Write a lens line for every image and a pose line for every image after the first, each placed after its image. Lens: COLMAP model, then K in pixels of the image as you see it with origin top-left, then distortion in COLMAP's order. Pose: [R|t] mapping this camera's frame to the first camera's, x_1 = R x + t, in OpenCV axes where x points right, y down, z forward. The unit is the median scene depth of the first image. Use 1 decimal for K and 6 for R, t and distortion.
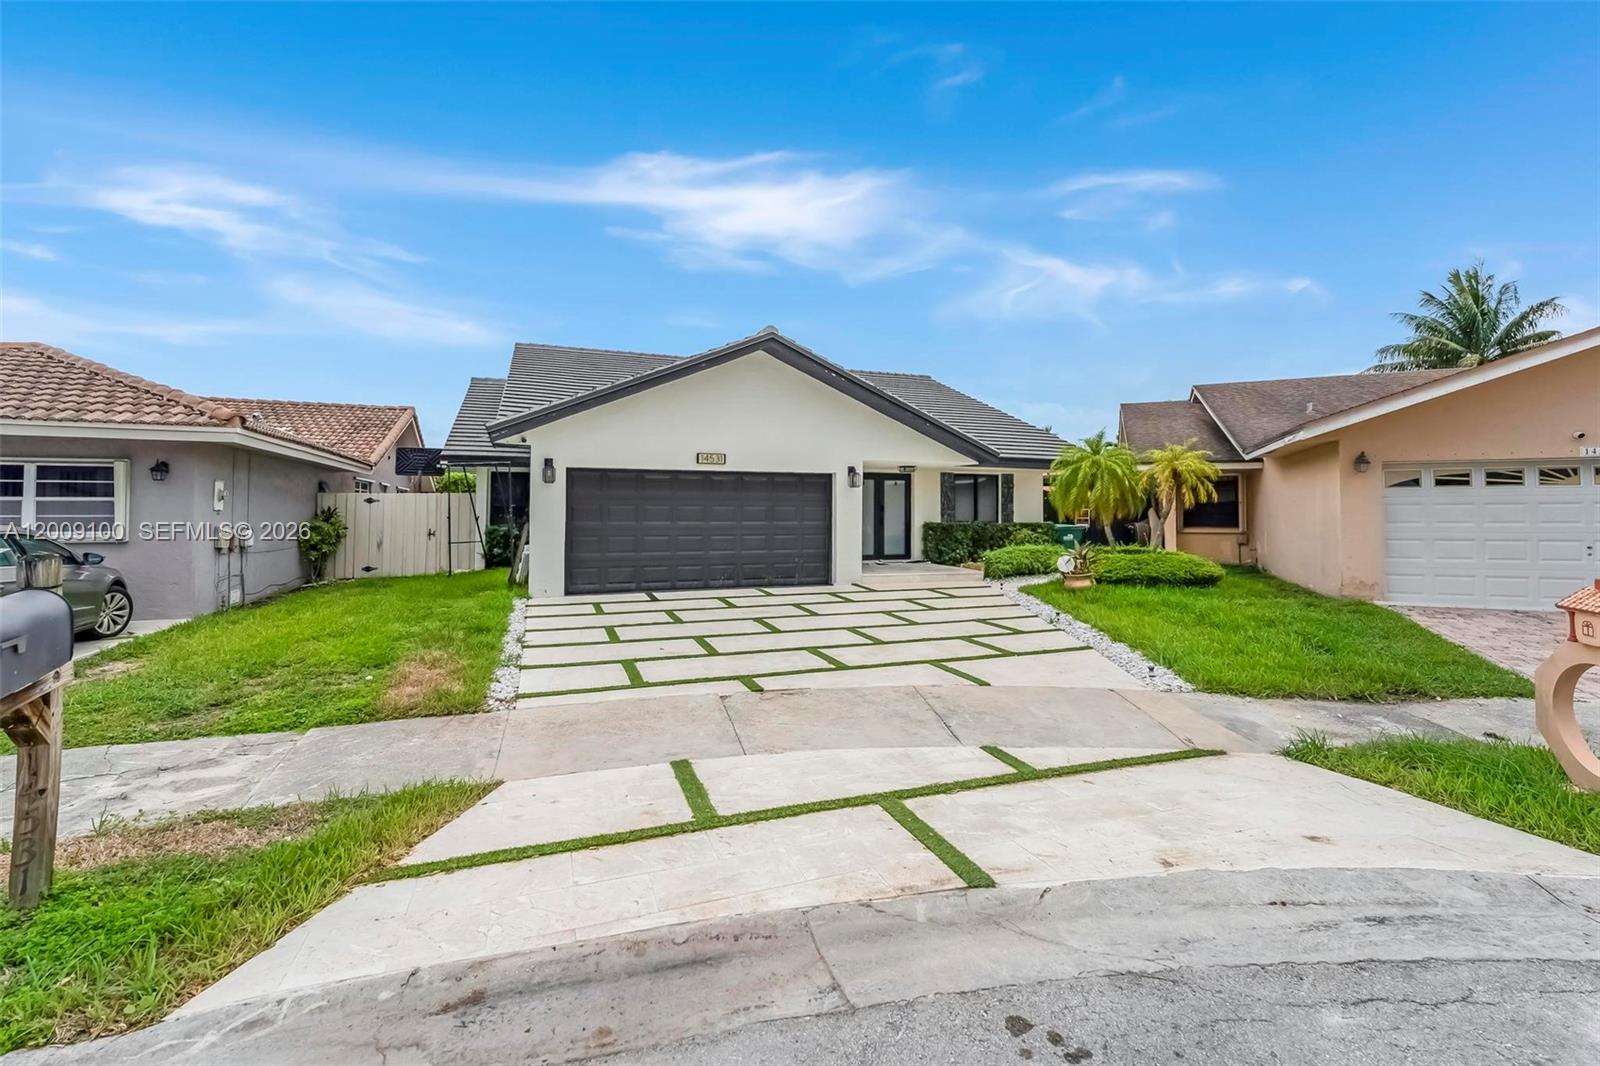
lens RADIAL K [[661.2, 0, 806.2], [0, 661.2, 529.5], [0, 0, 1]] dist [0.005879, -0.001654]
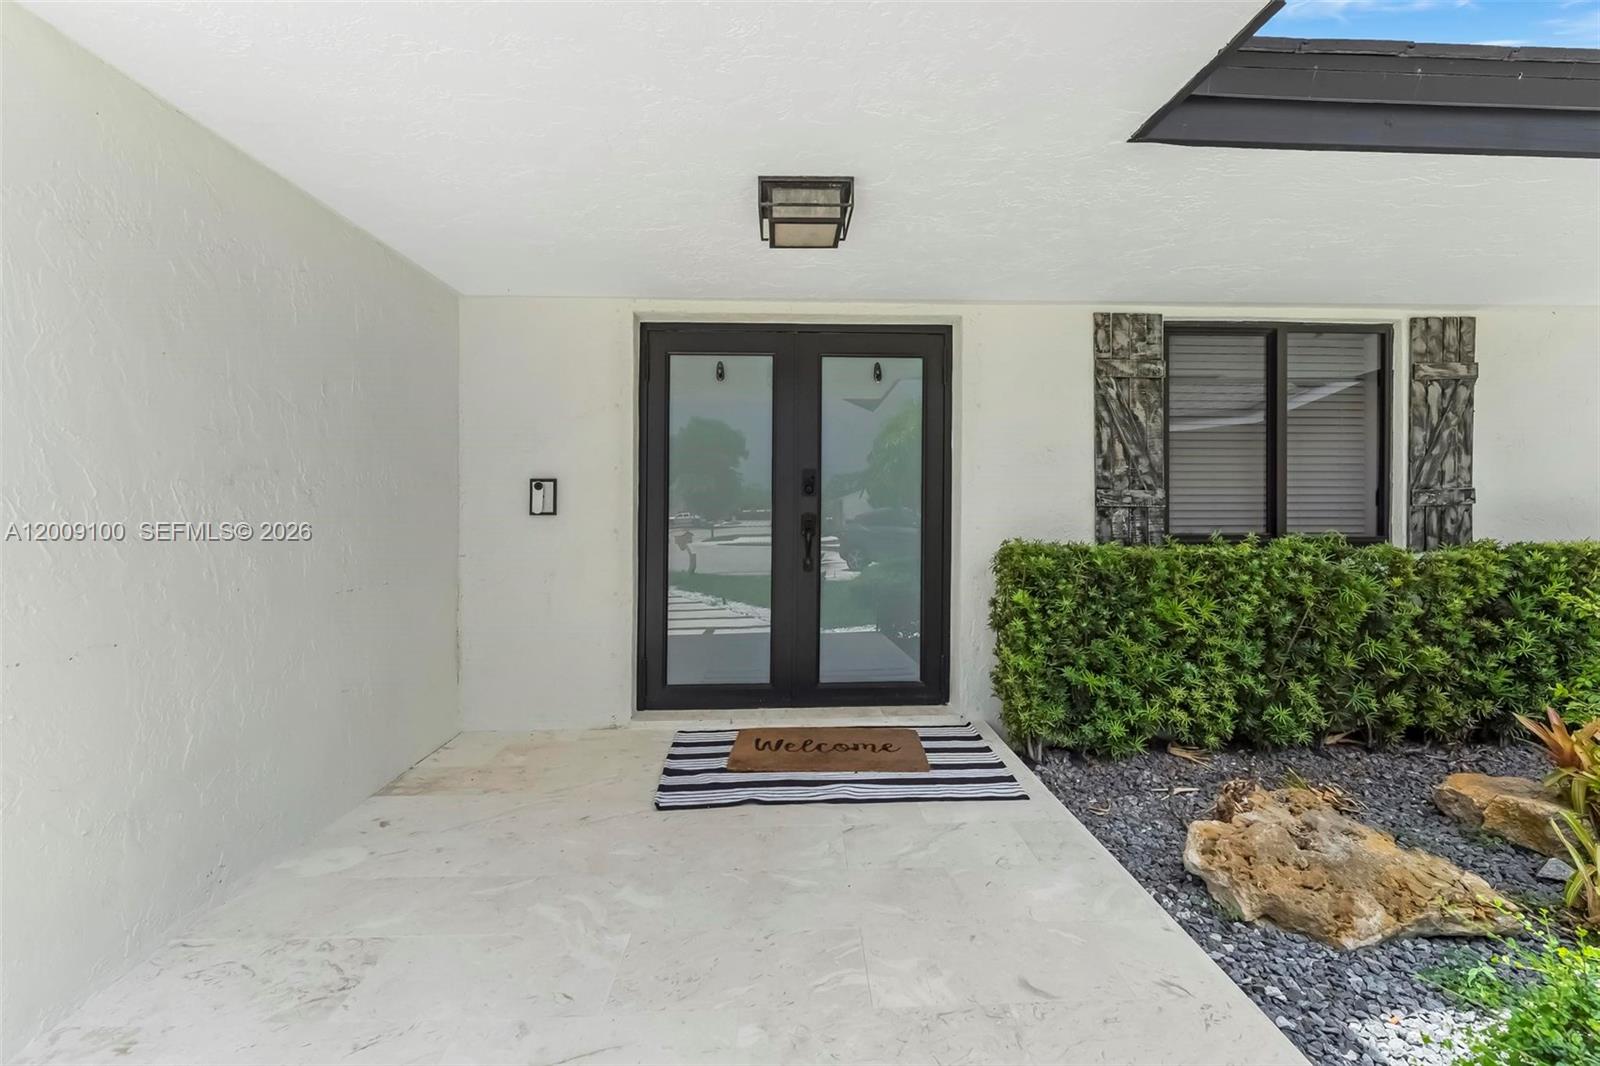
lens RADIAL K [[661.2, 0, 798.7], [0, 661.2, 529.8], [0, 0, 1]] dist [0.005879, -0.001654]
pose [[0.956637, 0.007450, -0.291188, 0.179455], [-0.005981, 0.999964, 0.005936, -0.016383], [0.291222, -0.003937, 0.956647, 0.784332]]
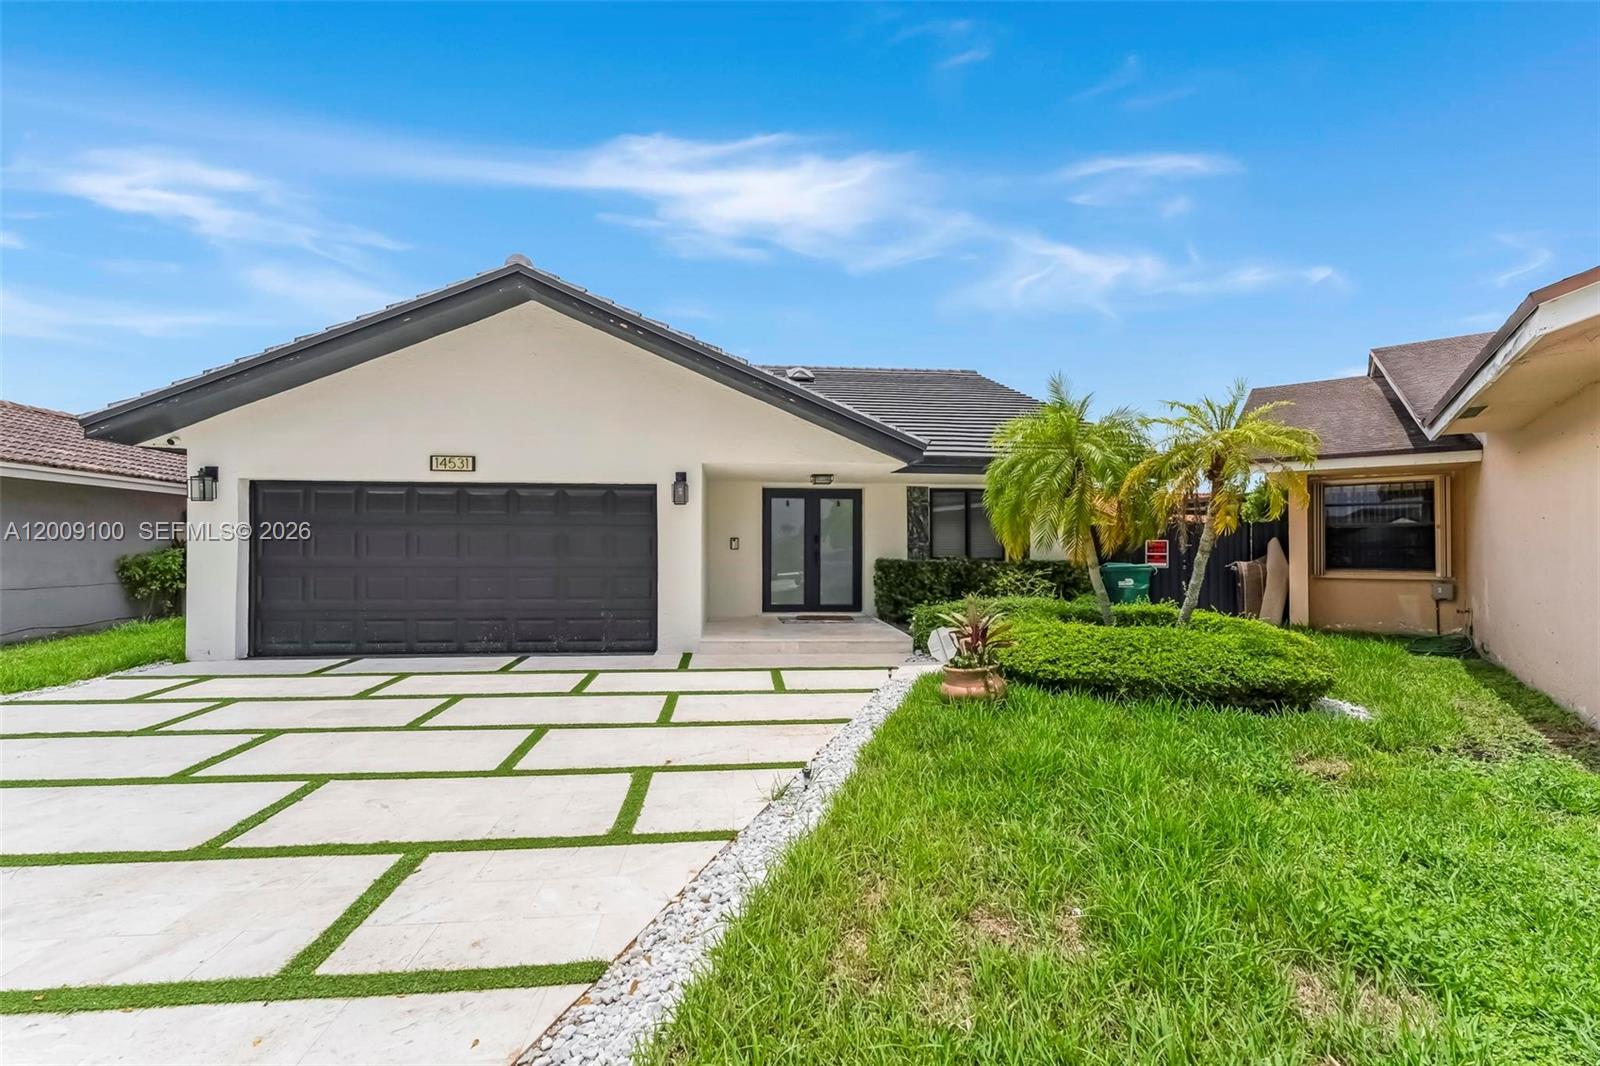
lens RADIAL K [[661.2, 0, 769.3], [0, 661.2, 565.1], [0, 0, 1]] dist [0.005879, -0.001654]
pose [[0.967540, 0.006946, -0.252622, 0.246226], [-0.007350, 0.999973, -0.000655, -0.003469], [0.252610, 0.002490, 0.967565, 0.306965]]
